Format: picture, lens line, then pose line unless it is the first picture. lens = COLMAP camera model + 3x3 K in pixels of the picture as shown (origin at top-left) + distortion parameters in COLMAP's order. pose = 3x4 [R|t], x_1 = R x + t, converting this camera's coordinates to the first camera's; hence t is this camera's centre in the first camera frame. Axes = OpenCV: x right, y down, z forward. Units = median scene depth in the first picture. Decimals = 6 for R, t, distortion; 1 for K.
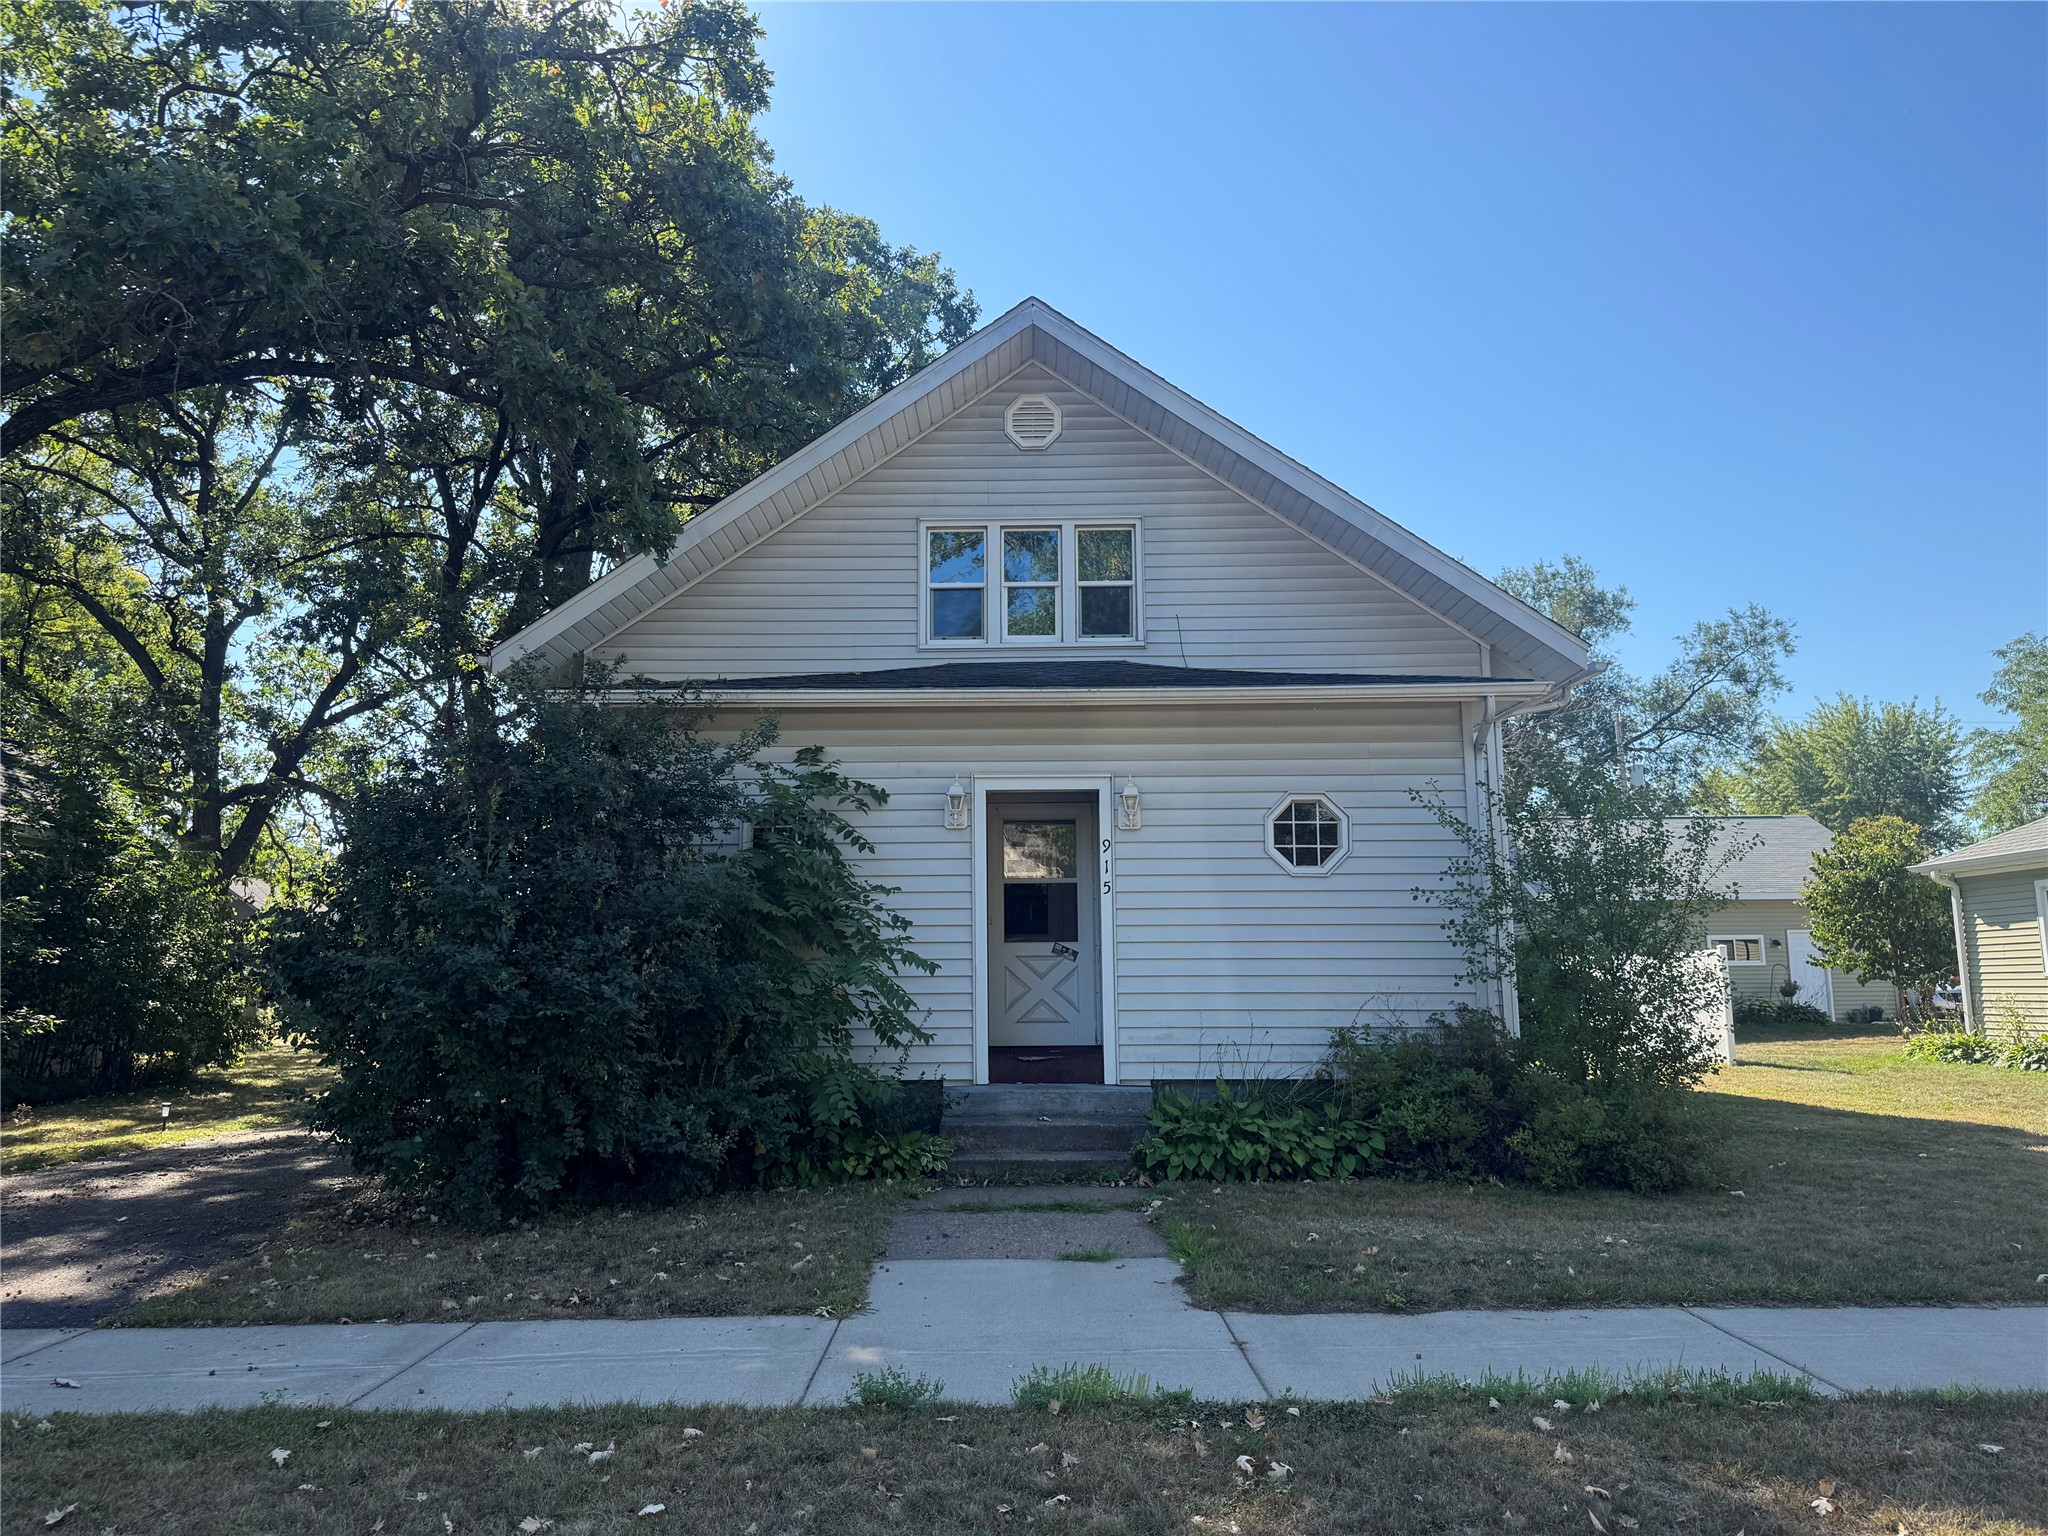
lens RADIAL K [[1409.4, 0, 1015.1], [0, 1409.4, 762.7], [0, 0, 1]] dist [0.029095, -0.008433]
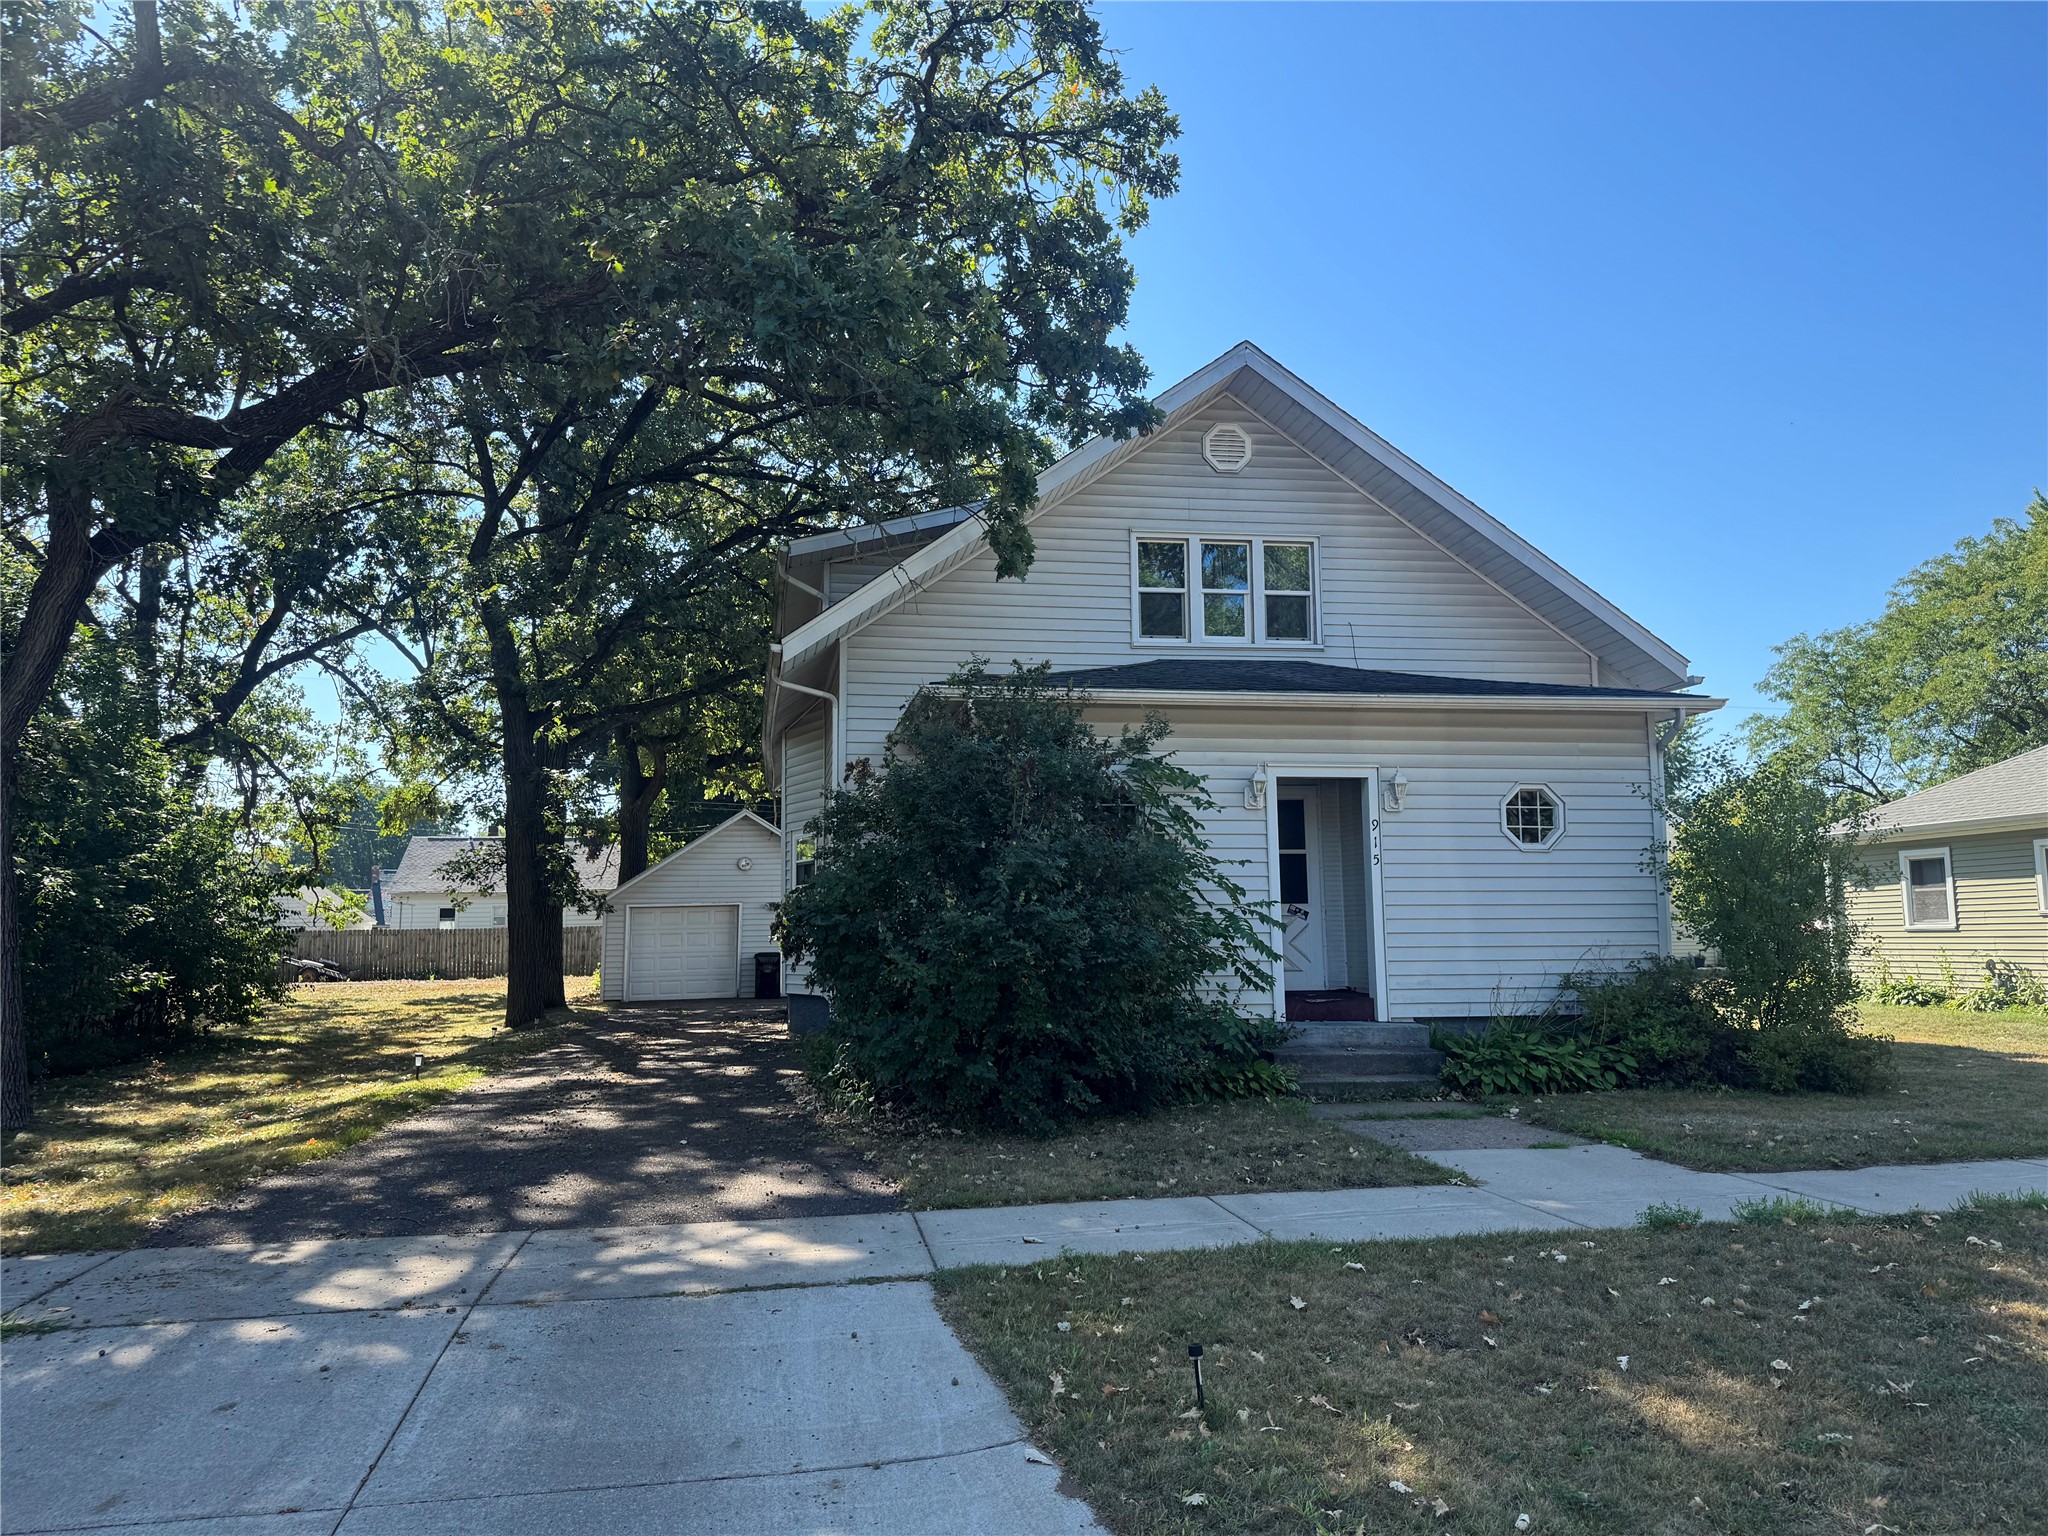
lens RADIAL K [[1409.4, 0, 1026.6], [0, 1409.4, 778.2], [0, 0, 1]] dist [0.029095, -0.008433]
pose [[0.985541, 0.014609, 0.168807, -0.429606], [-0.021566, 0.998989, 0.039451, -0.021733], [-0.168060, -0.042521, 0.984859, -0.133389]]
